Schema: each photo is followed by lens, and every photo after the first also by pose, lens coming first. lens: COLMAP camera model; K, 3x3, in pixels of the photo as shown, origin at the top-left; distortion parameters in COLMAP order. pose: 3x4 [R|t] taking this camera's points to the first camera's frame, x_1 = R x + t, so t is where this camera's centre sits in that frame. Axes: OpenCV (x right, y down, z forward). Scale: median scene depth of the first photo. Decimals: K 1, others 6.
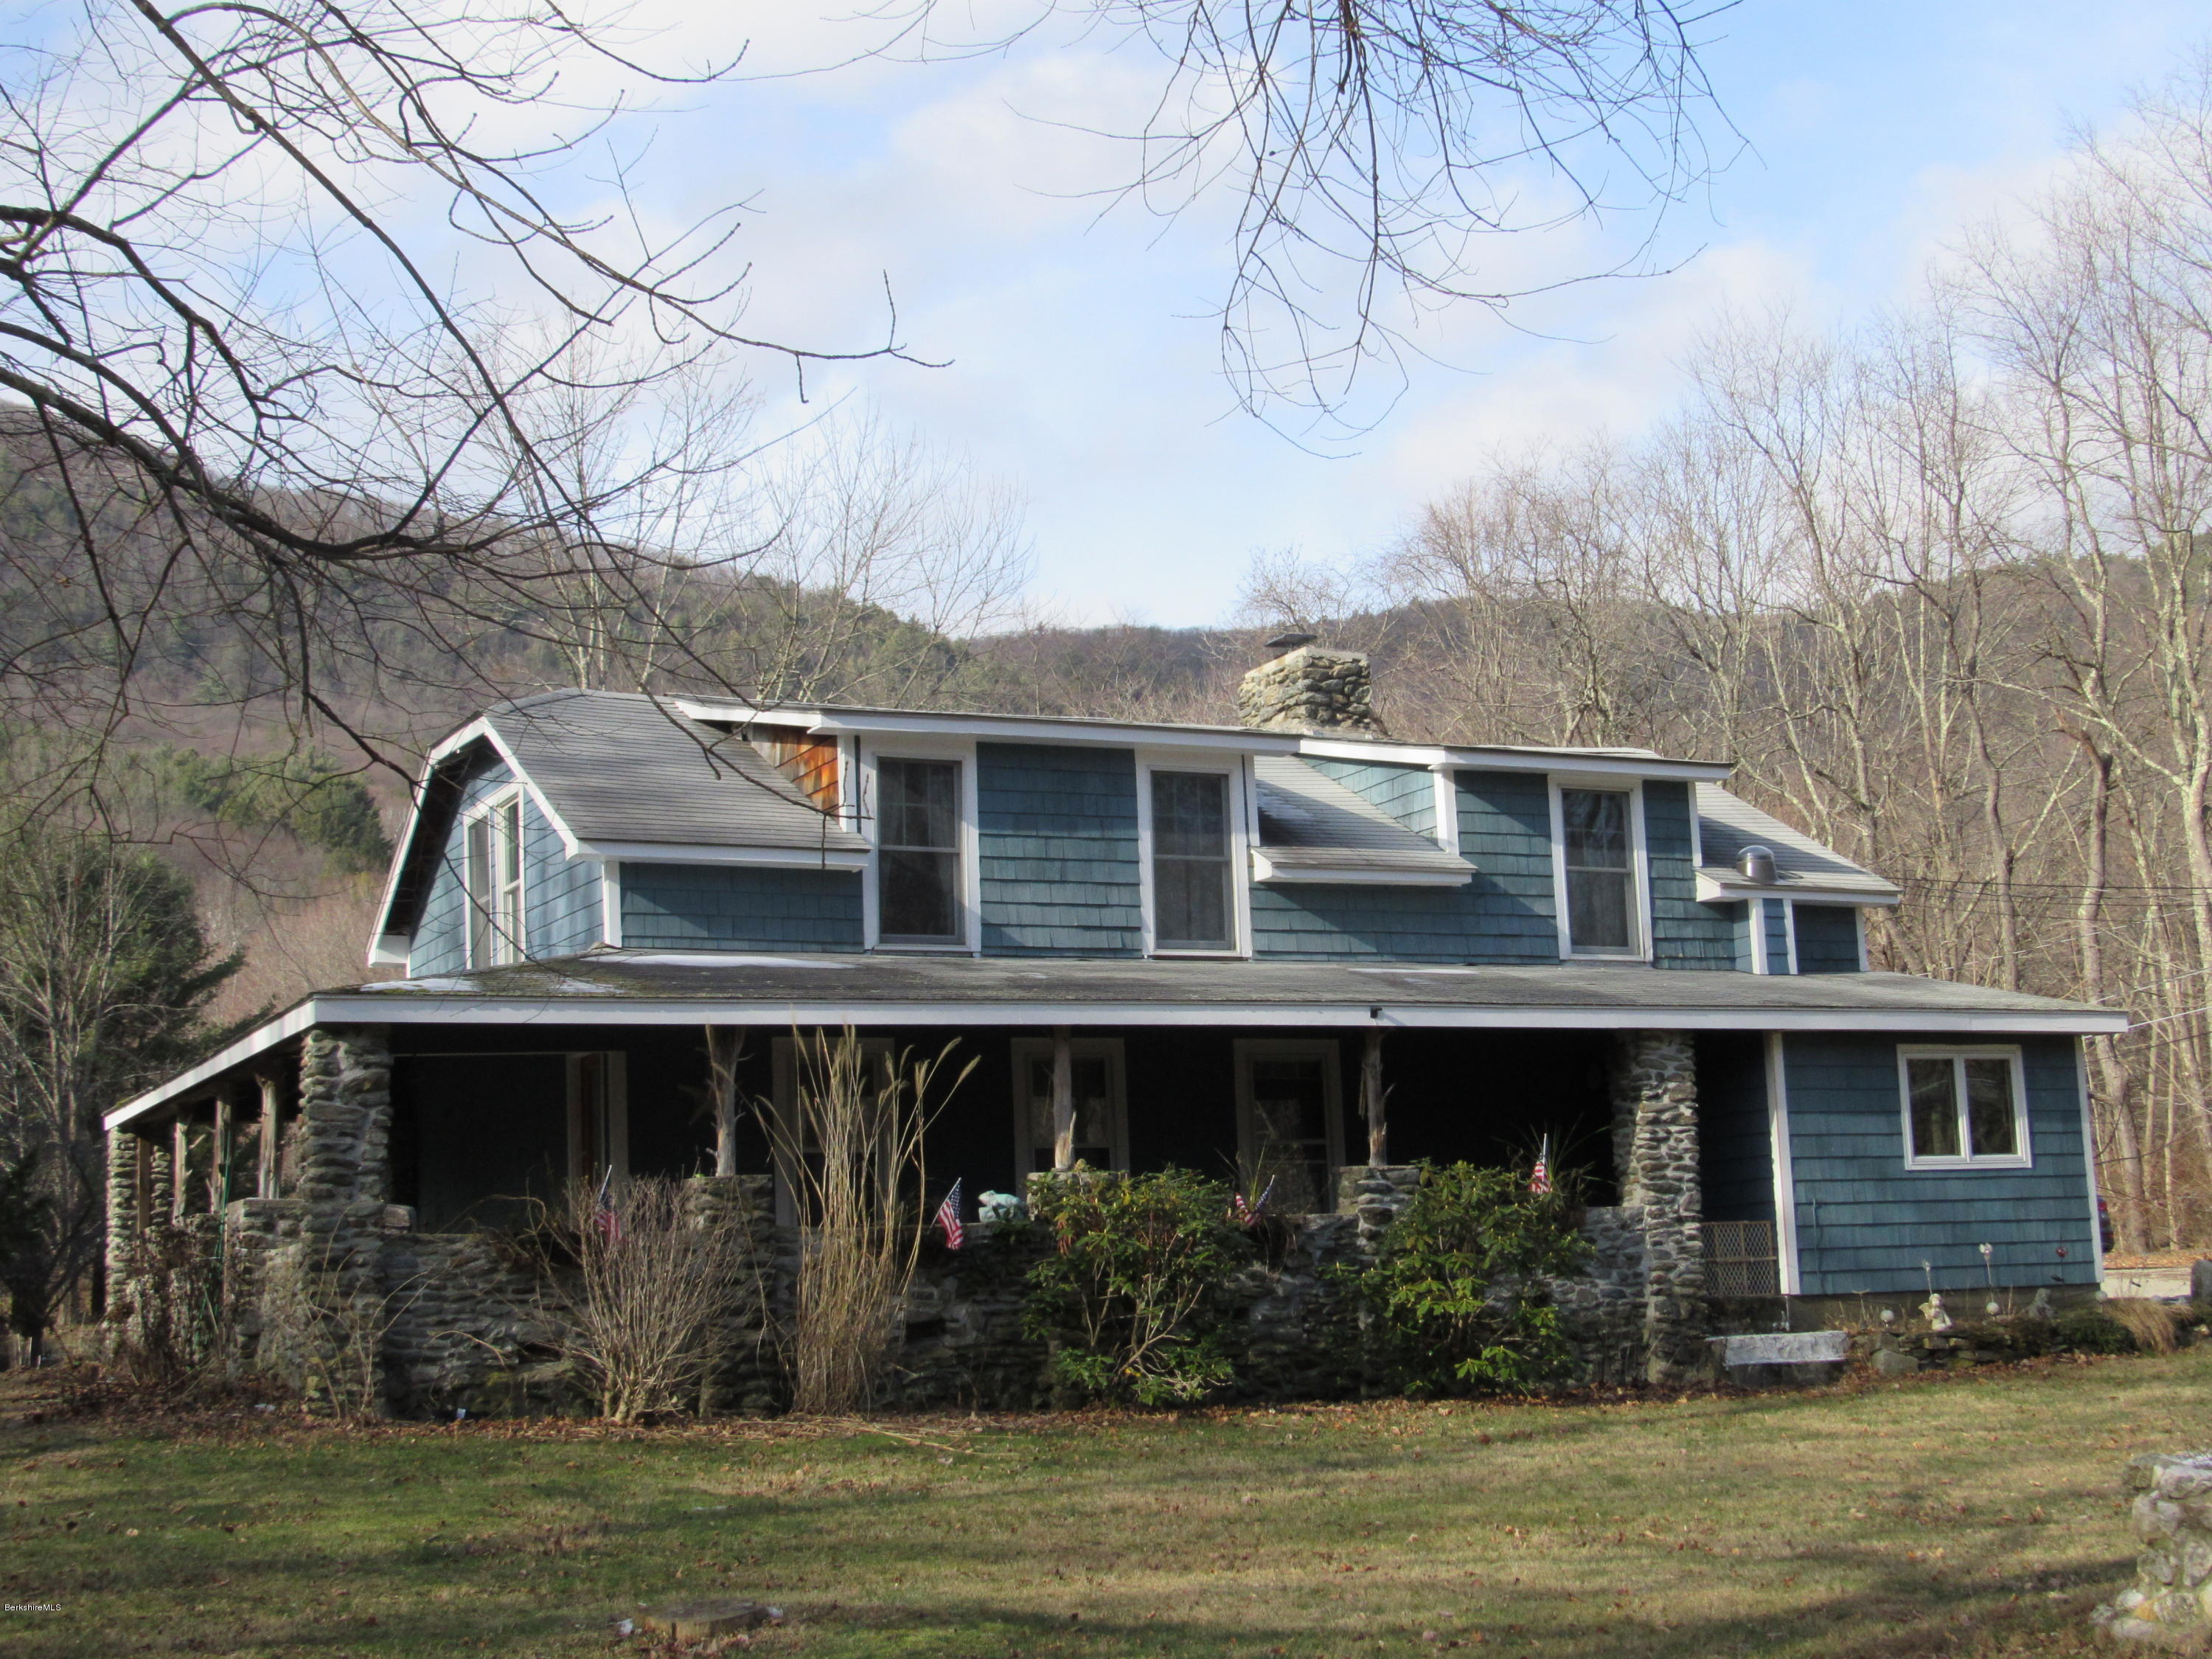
lens RADIAL K [[3031.1, 0, 1105.2], [0, 3031.1, 827.0], [0, 0, 1]] dist [-0.071019, 0.000000]
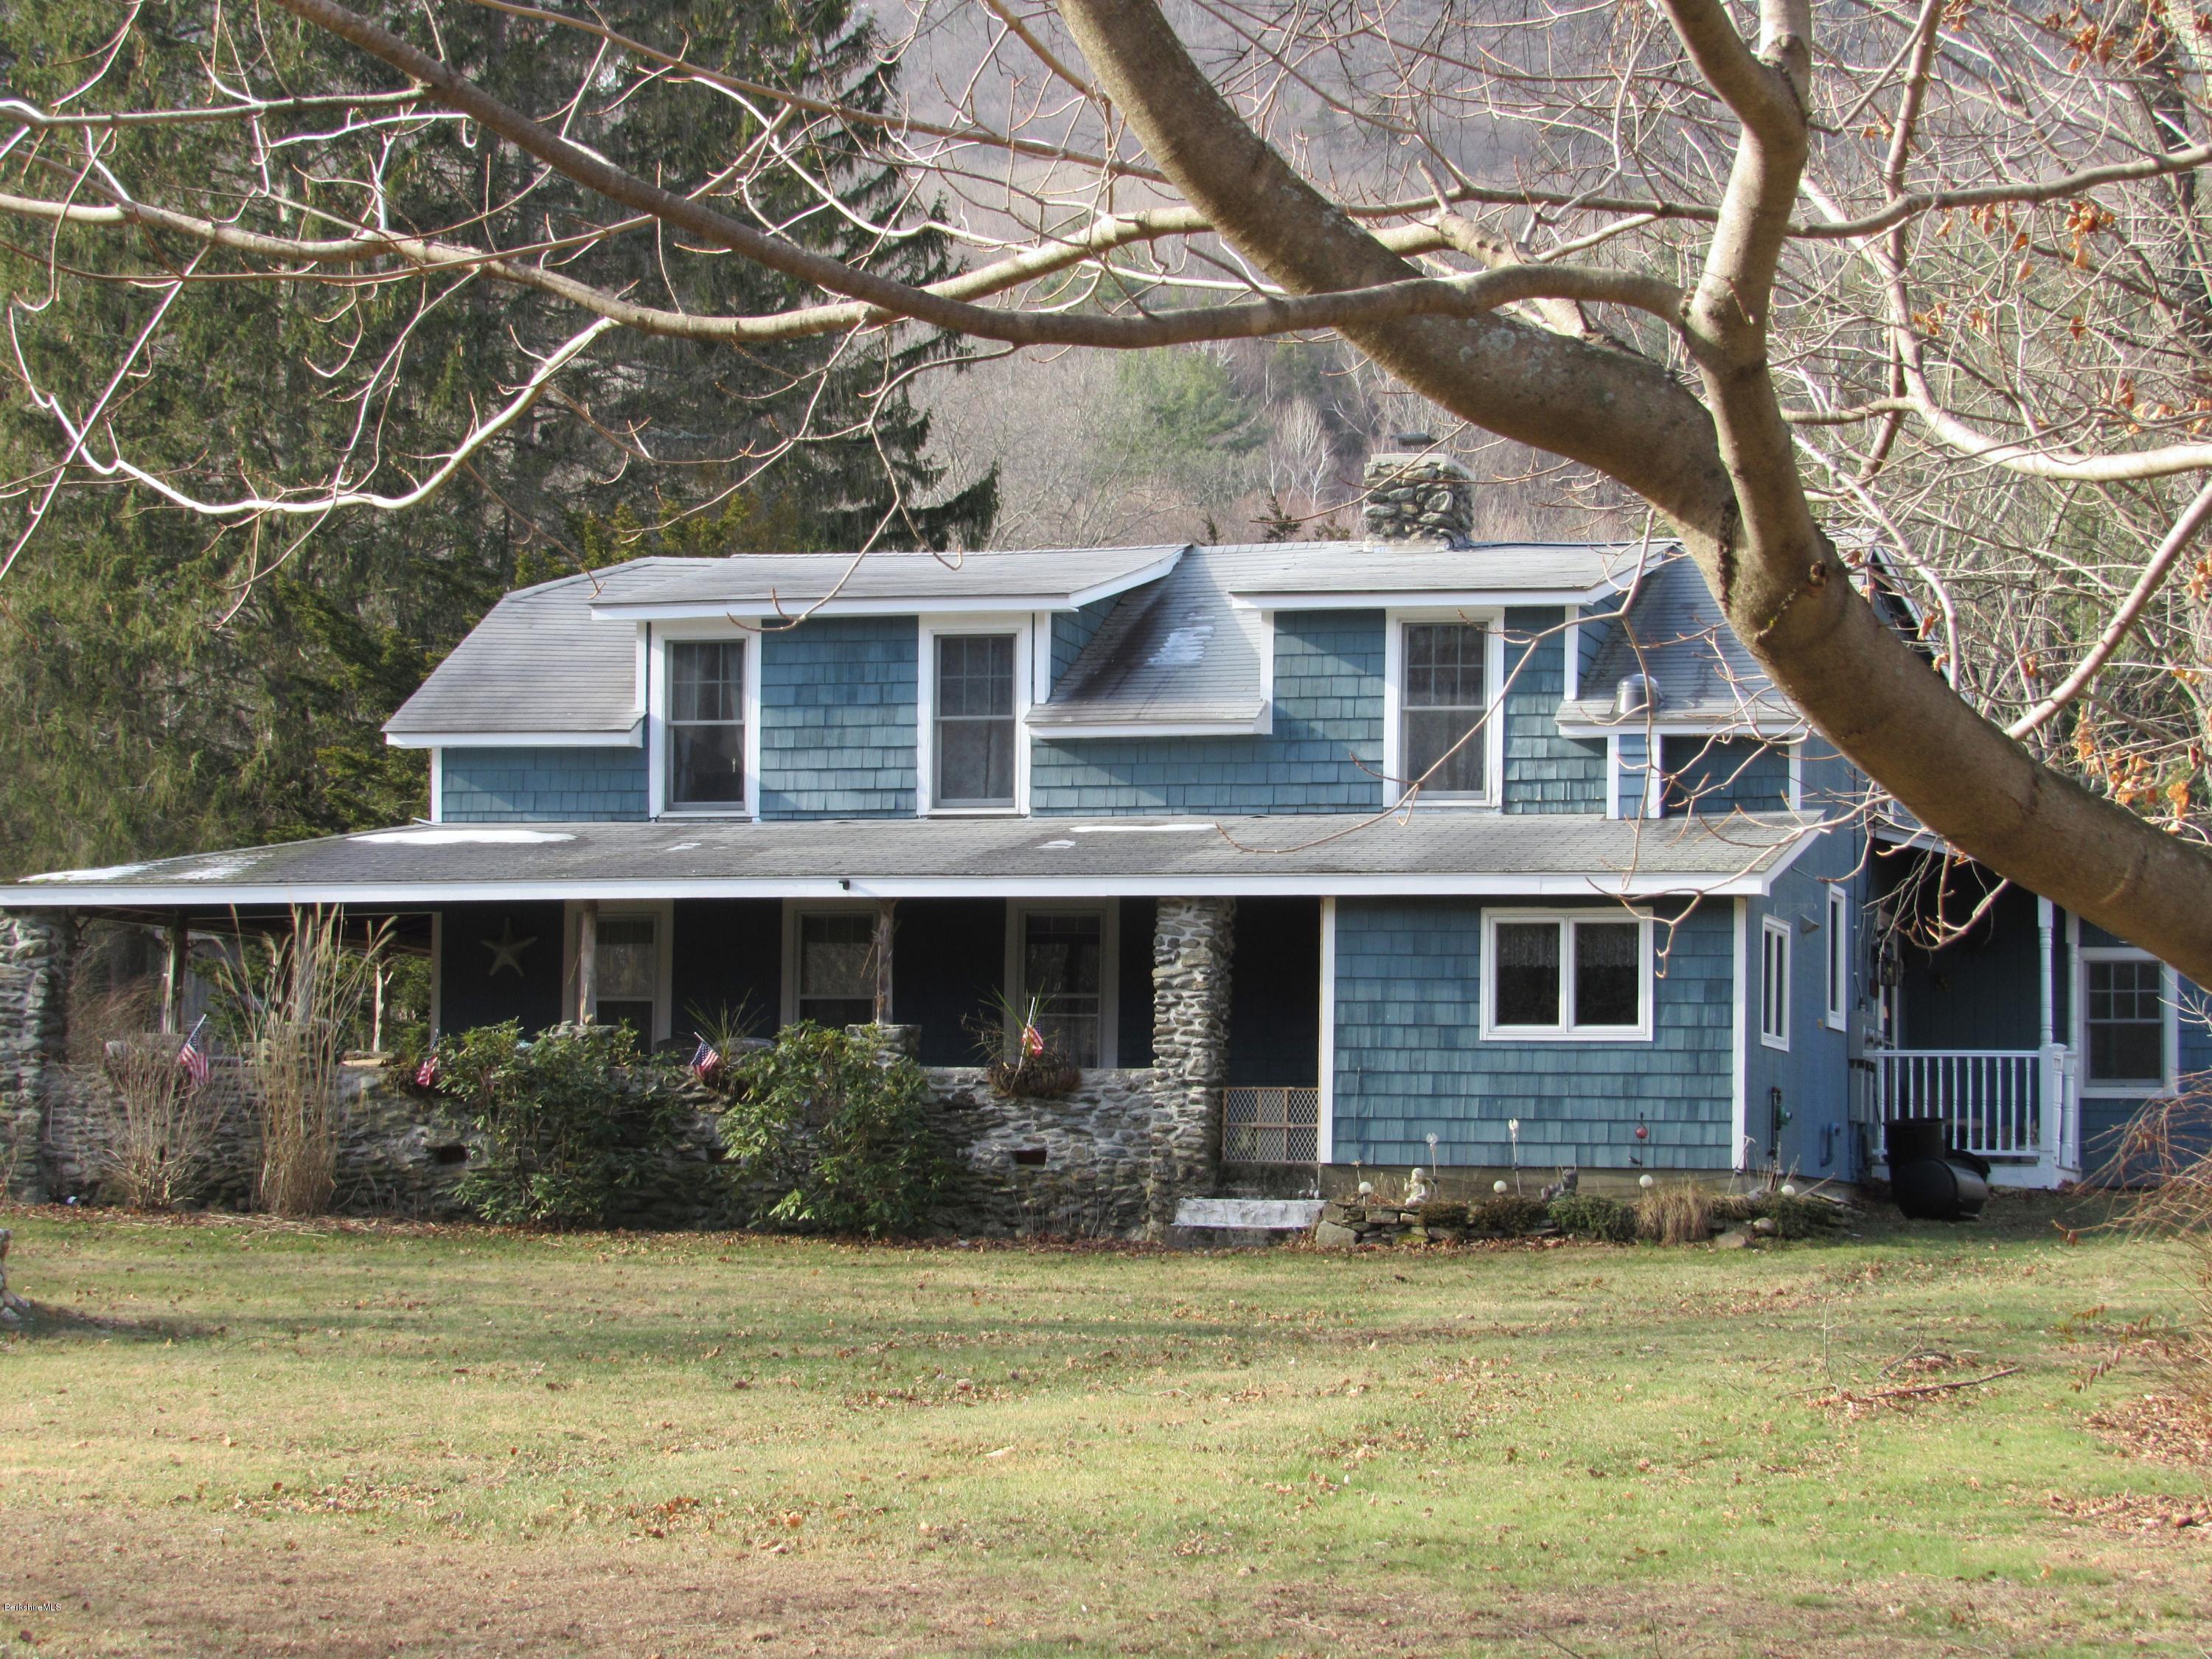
lens RADIAL K [[5399.1, 0, 1106.3], [0, 5399.1, 830.0], [0, 0, 1]] dist [-0.035160, 0.000000]
pose [[0.740271, -0.001334, -0.672307, 1.343167], [0.067513, 0.995091, 0.072364, -0.084787], [0.668910, -0.098959, 0.736727, -0.334270]]
